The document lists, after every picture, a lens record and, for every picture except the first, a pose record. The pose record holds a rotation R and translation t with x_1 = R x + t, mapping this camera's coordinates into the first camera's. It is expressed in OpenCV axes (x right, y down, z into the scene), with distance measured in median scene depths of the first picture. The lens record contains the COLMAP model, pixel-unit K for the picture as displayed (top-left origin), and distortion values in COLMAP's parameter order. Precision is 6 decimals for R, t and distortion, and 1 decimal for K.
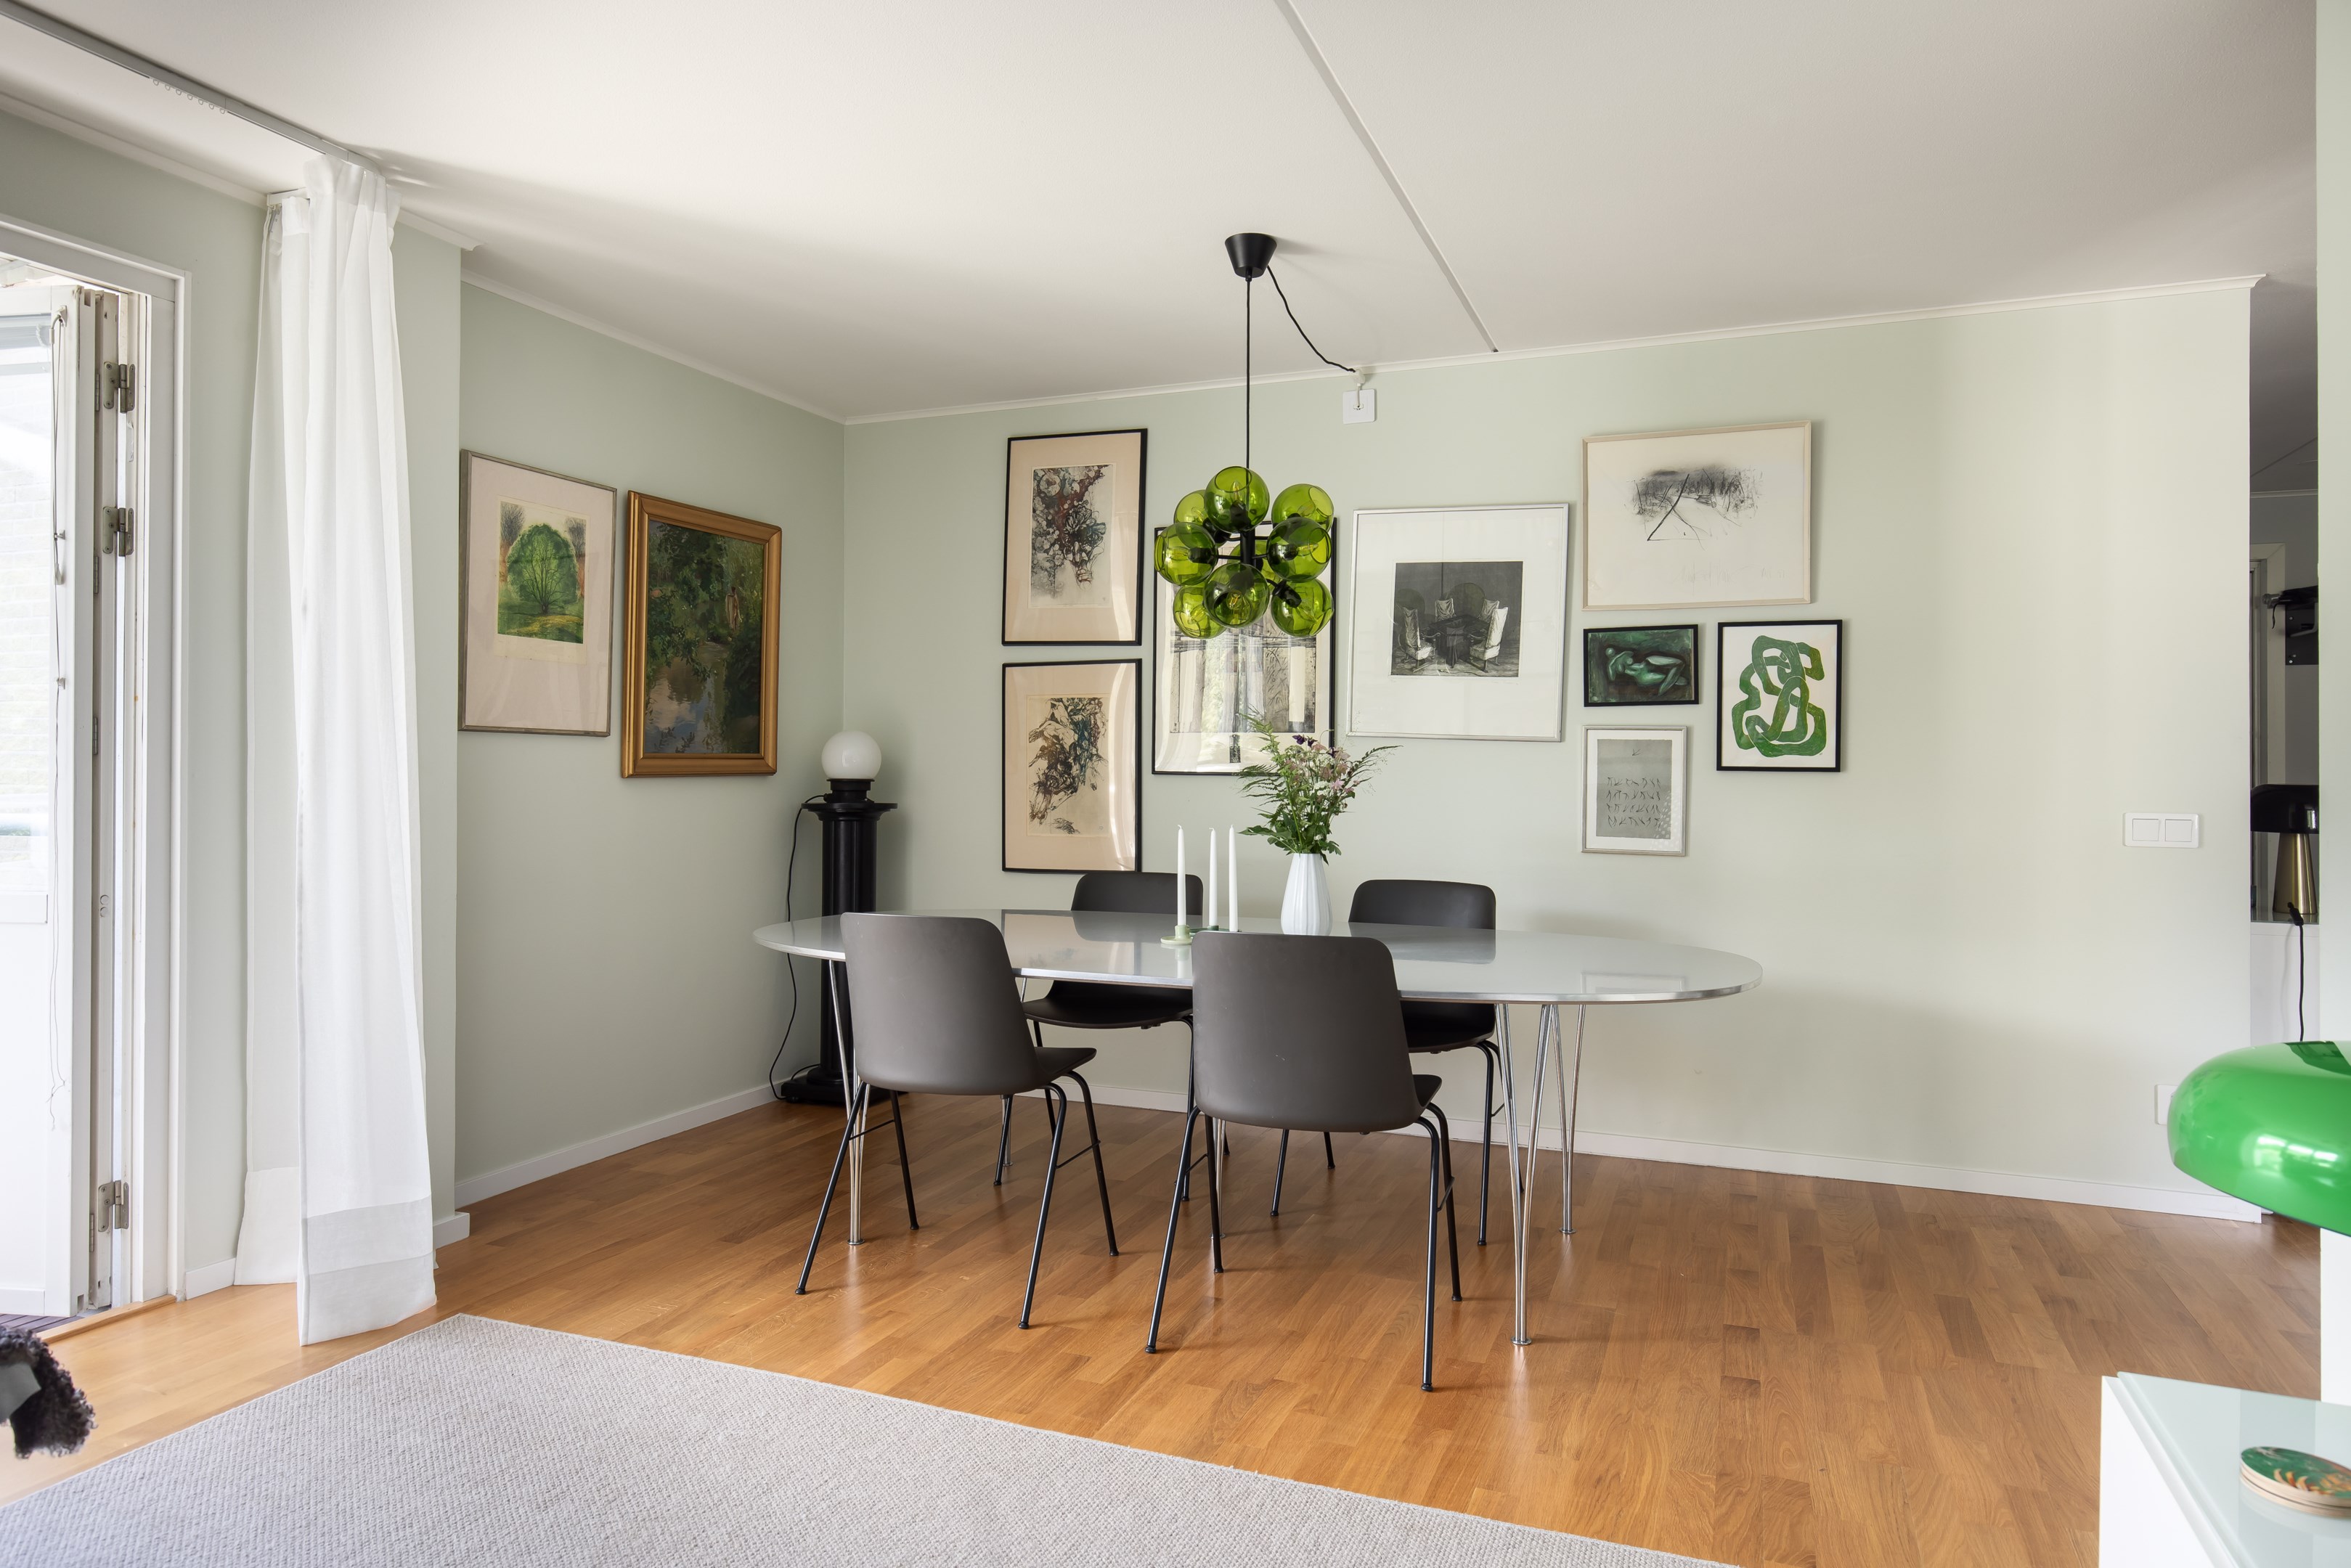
lens RADIAL K [[1438.1, 0, 1162.6], [0, 1438.1, 758.7], [0, 0, 1]] dist [0.000559, -0.003237]
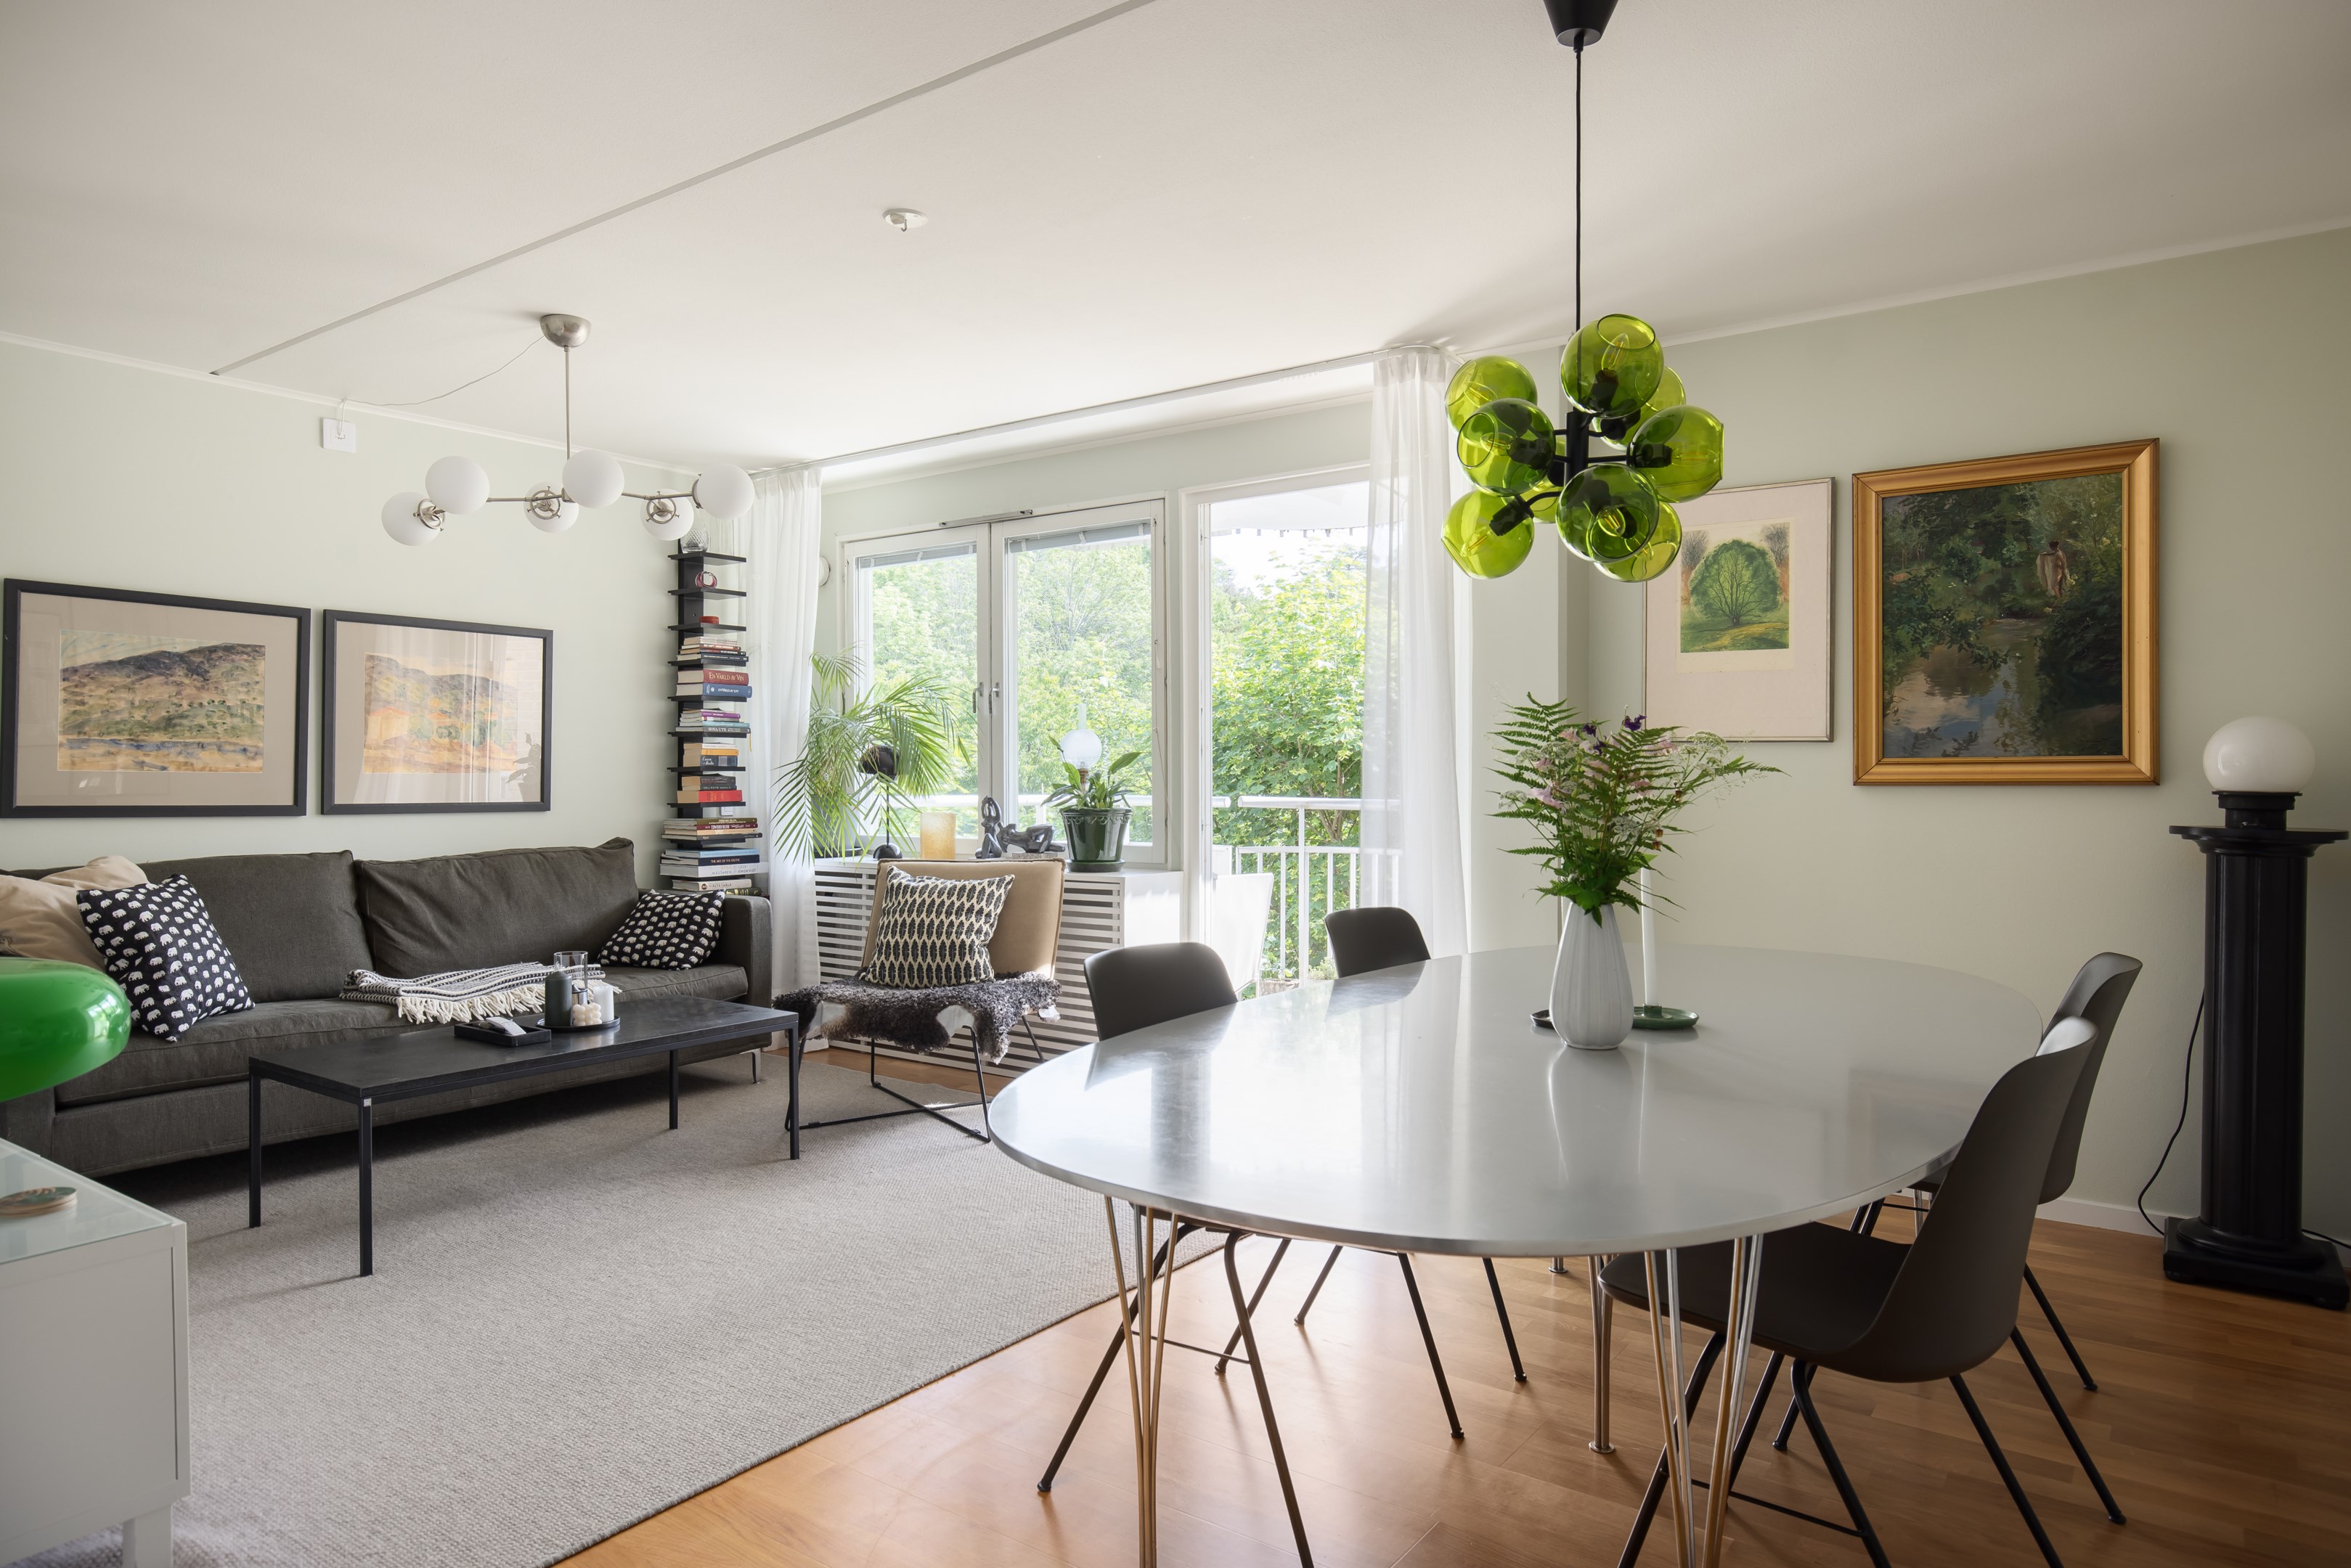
lens RADIAL K [[1438.1, 0, 1178.3], [0, 1438.1, 780.4], [0, 0, 1]] dist [0.000559, -0.003237]
pose [[-0.259673, -0.001299, -0.965696, 0.605599], [0.001360, 0.999998, -0.001711, 0.010738], [0.965696, -0.001758, -0.259670, 0.785032]]
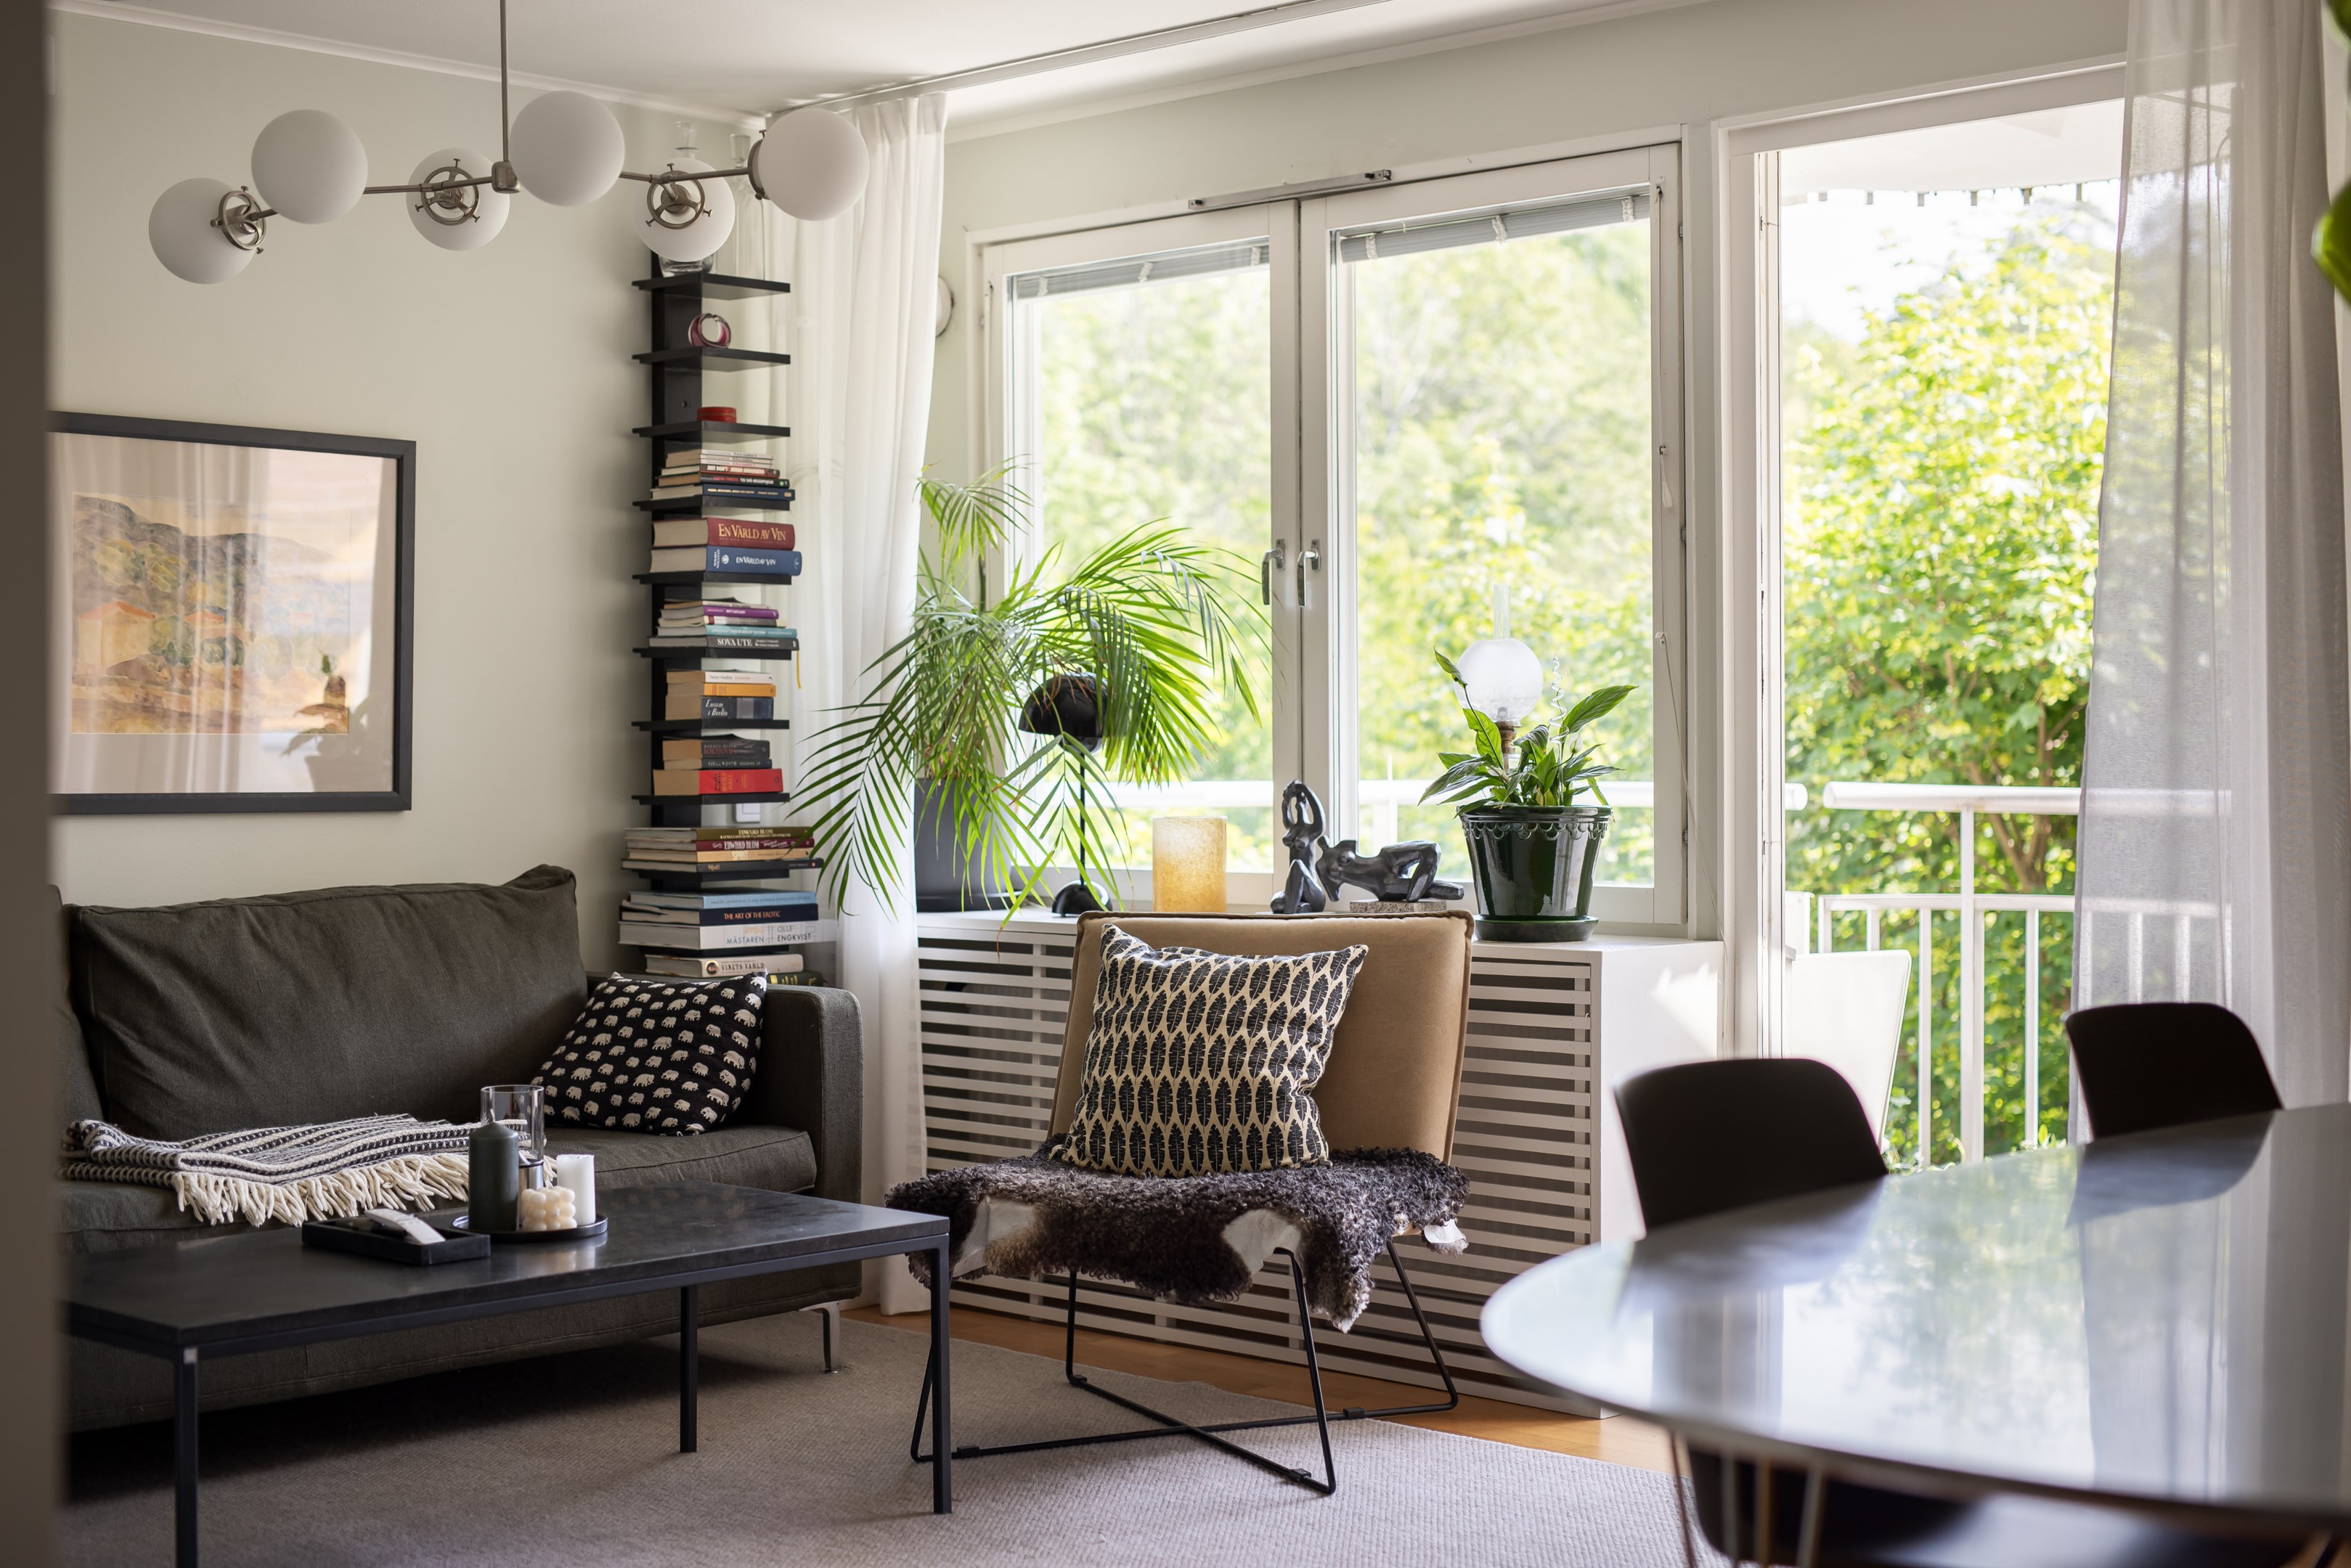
lens RADIAL K [[3352.9, 0, 1174.5], [0, 3352.9, 774.6], [0, 0, 1]] dist [0.013927, 0.000000]
pose [[-0.387060, 0.004219, -0.922045, 0.789329], [0.001826, 0.999991, 0.003810, 0.015862], [0.922053, -0.000209, -0.387064, 0.786547]]
